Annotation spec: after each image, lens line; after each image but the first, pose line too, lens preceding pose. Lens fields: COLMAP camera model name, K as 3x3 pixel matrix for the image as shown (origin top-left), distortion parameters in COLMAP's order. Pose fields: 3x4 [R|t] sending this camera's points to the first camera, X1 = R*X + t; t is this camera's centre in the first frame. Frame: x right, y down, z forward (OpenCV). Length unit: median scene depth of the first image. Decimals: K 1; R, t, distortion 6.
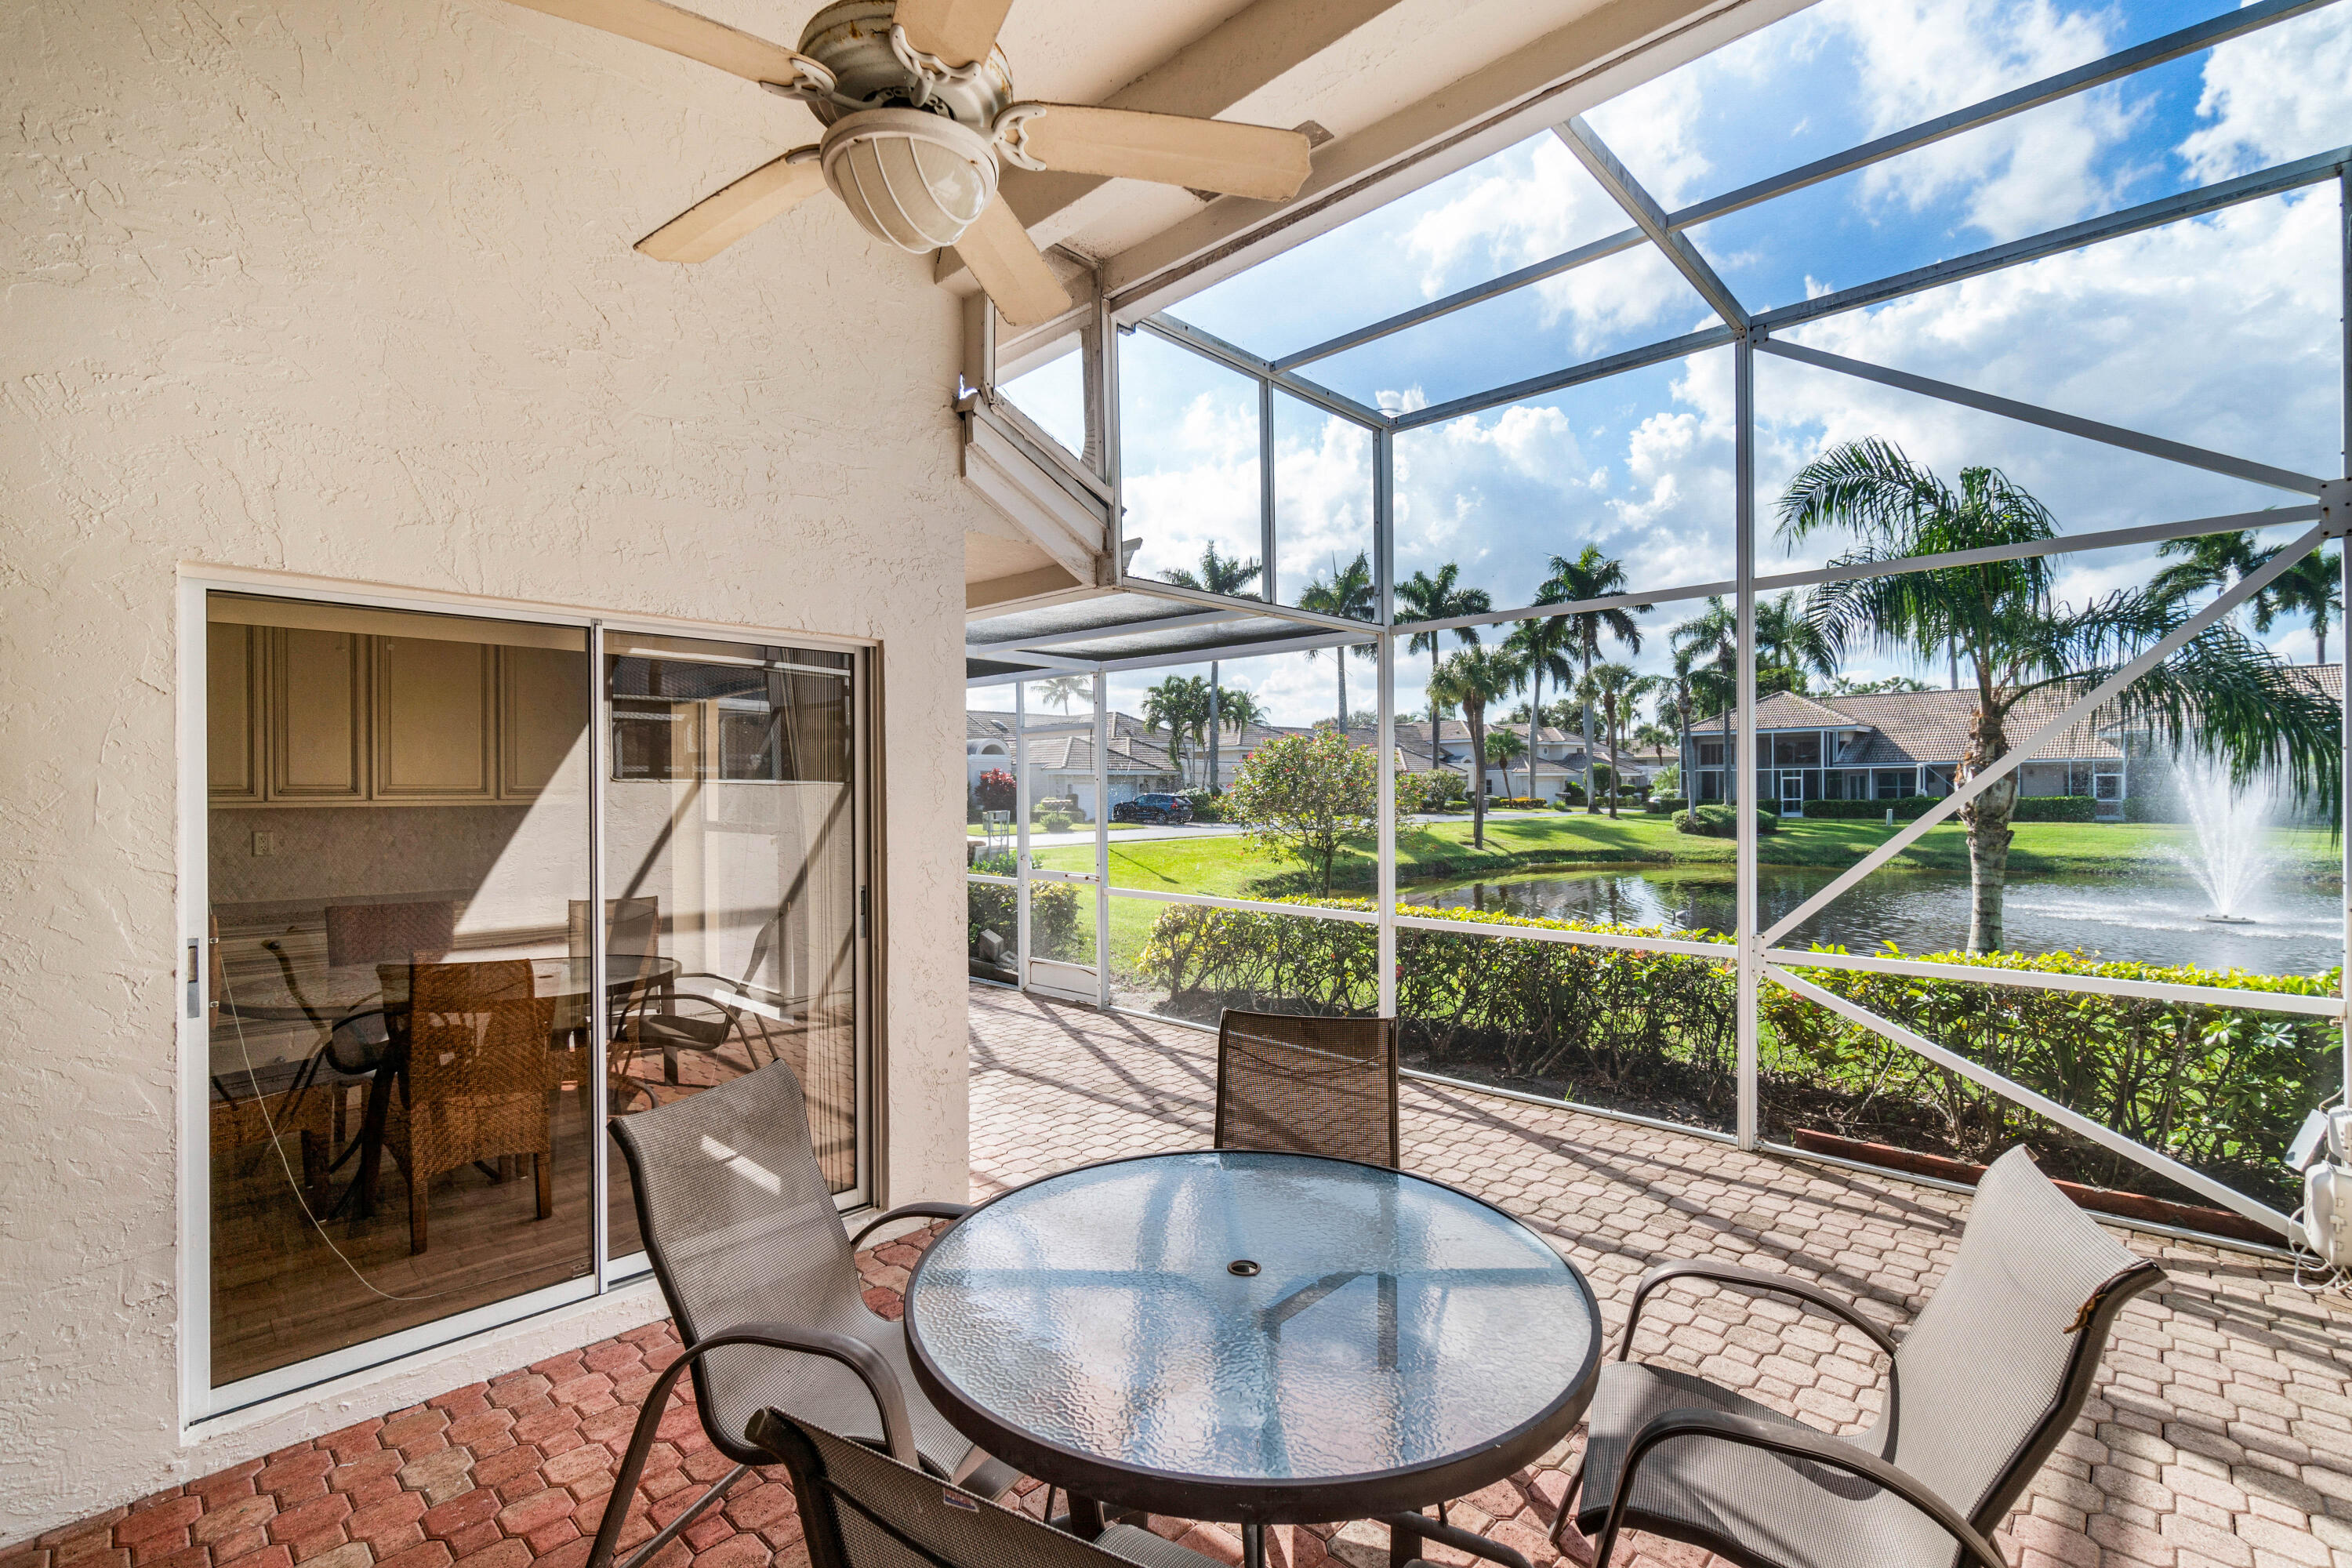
lens RADIAL K [[1074.4, 0, 1176.0], [0, 1074.4, 784.0], [0, 0, 1]] dist [0.003147, 0.000538]
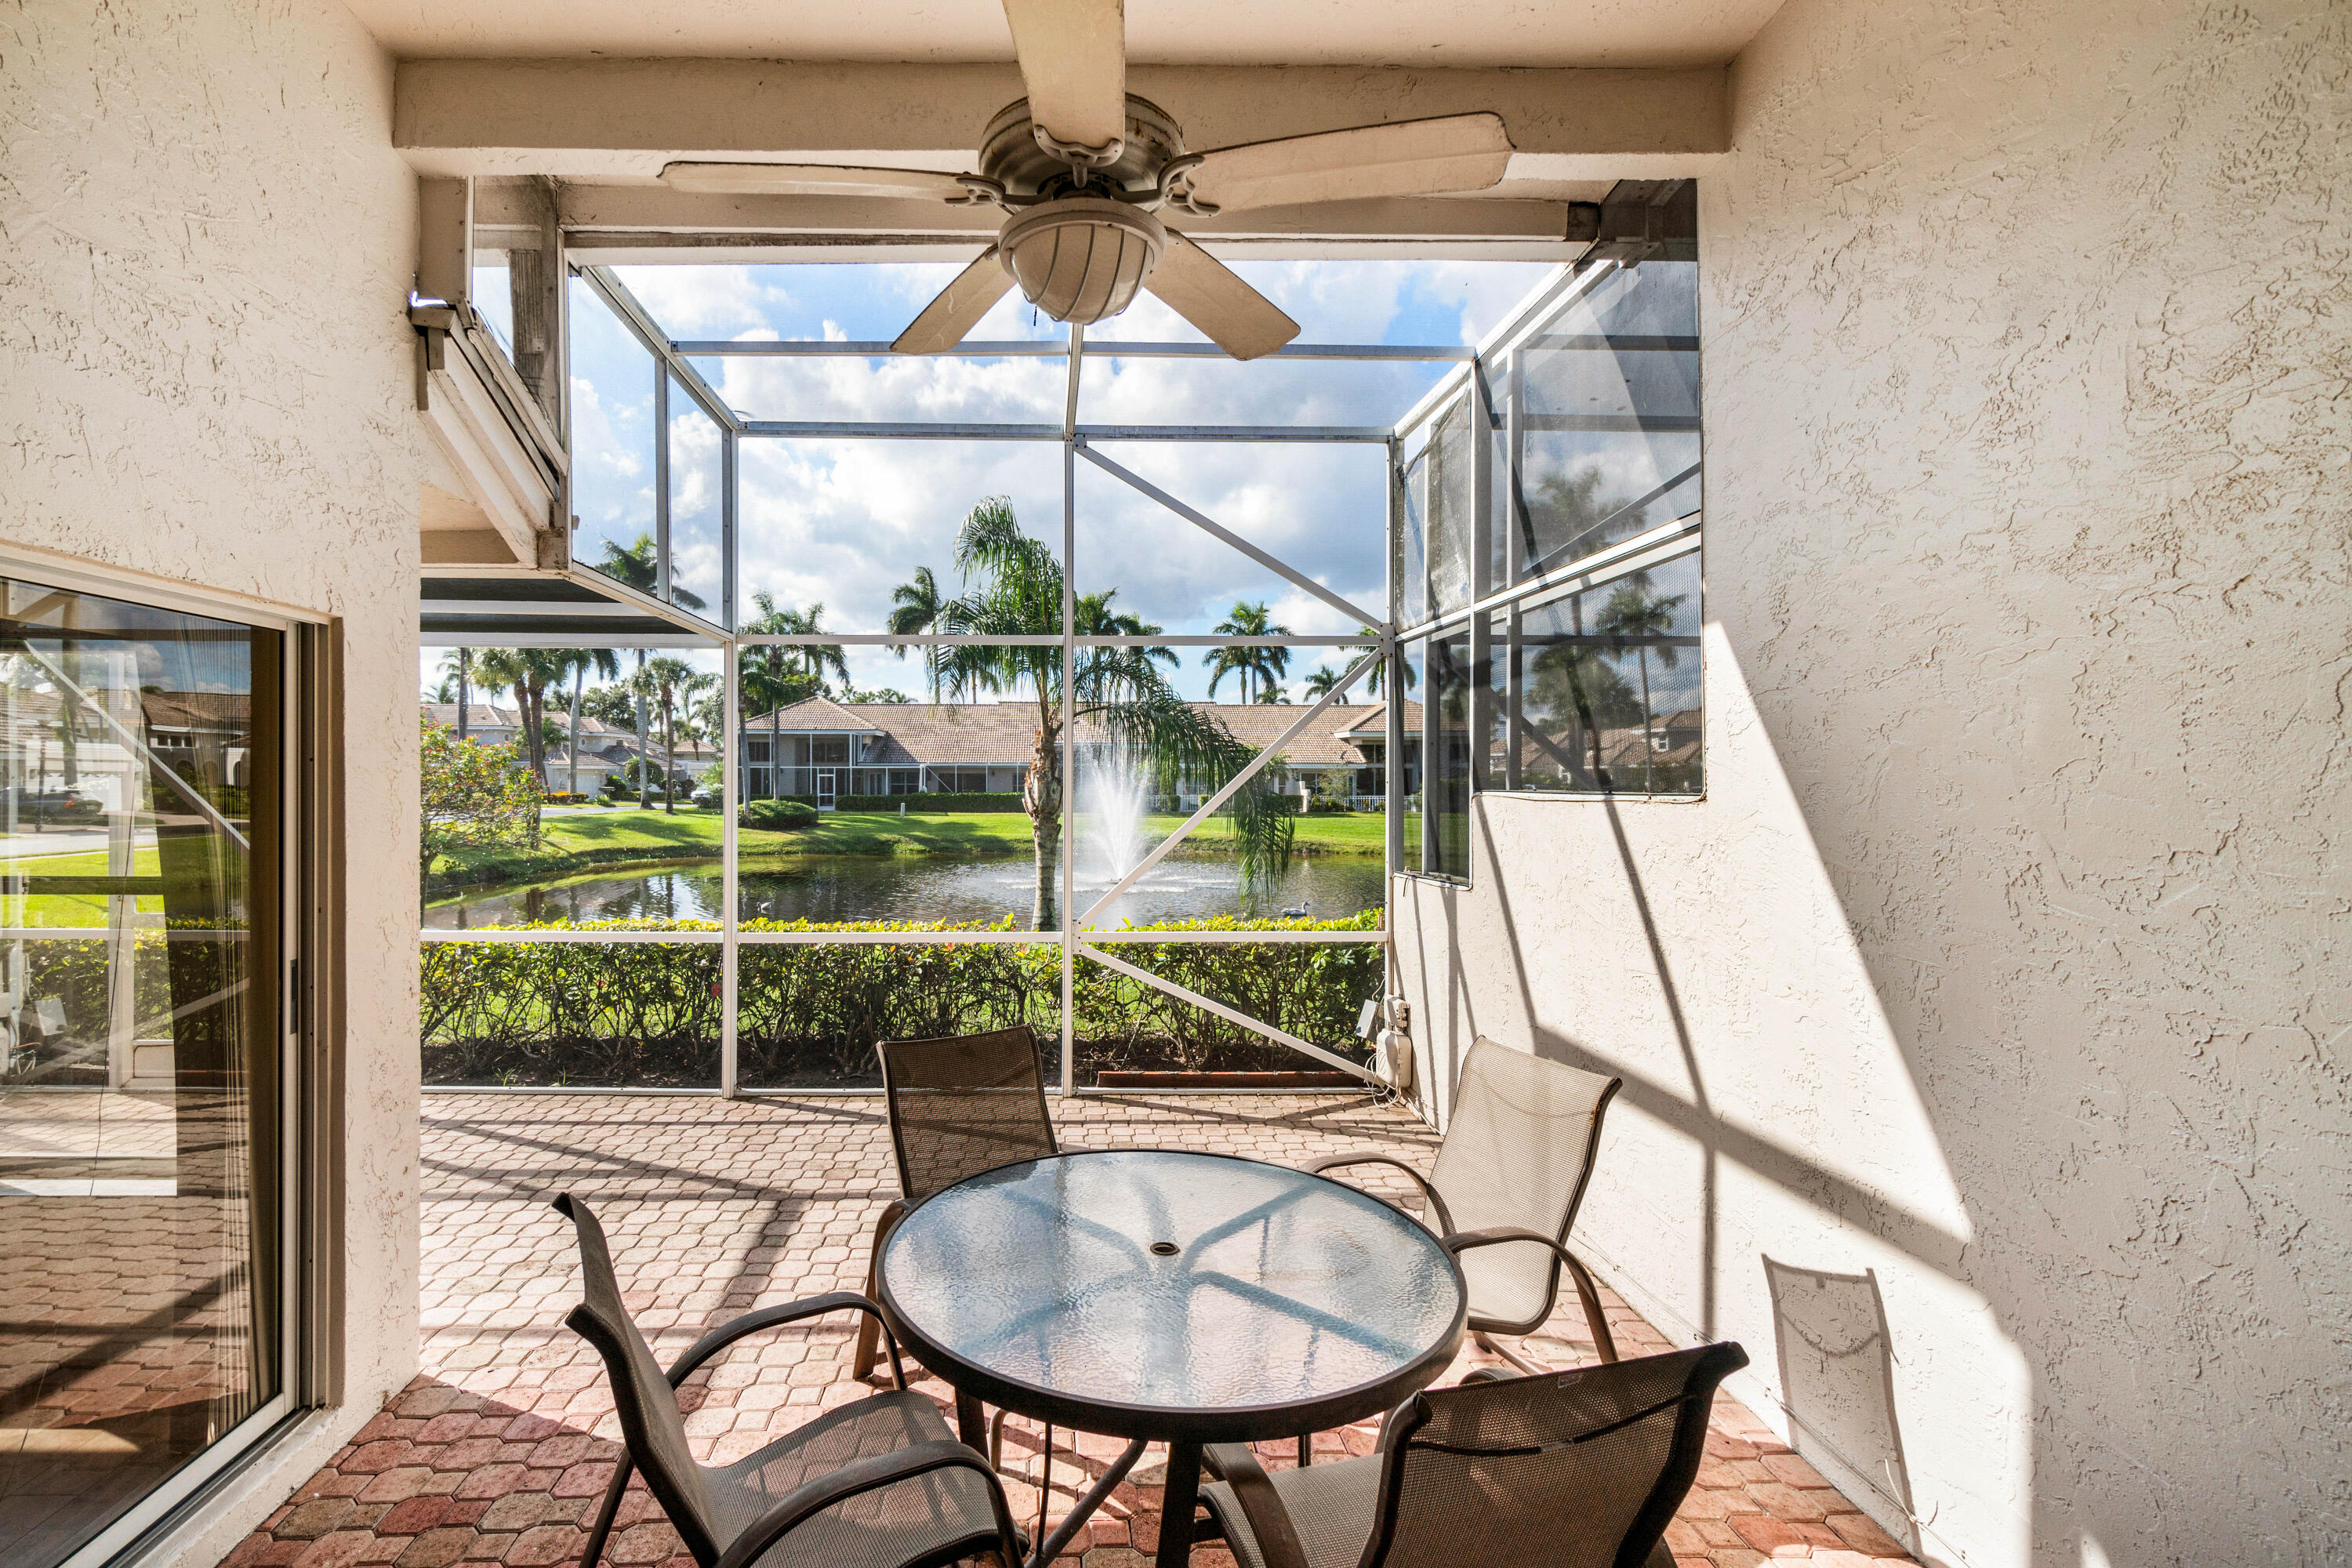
lens RADIAL K [[1110.9, 0, 1070.1], [0, 1110.9, 769.8], [0, 0, 1]] dist [-0.000438, 0.000259]
pose [[0.700911, 0.013703, 0.713117, -0.296417], [-0.011101, 0.999904, -0.008302, -0.019533], [-0.713163, -0.002098, 0.700996, 0.079232]]
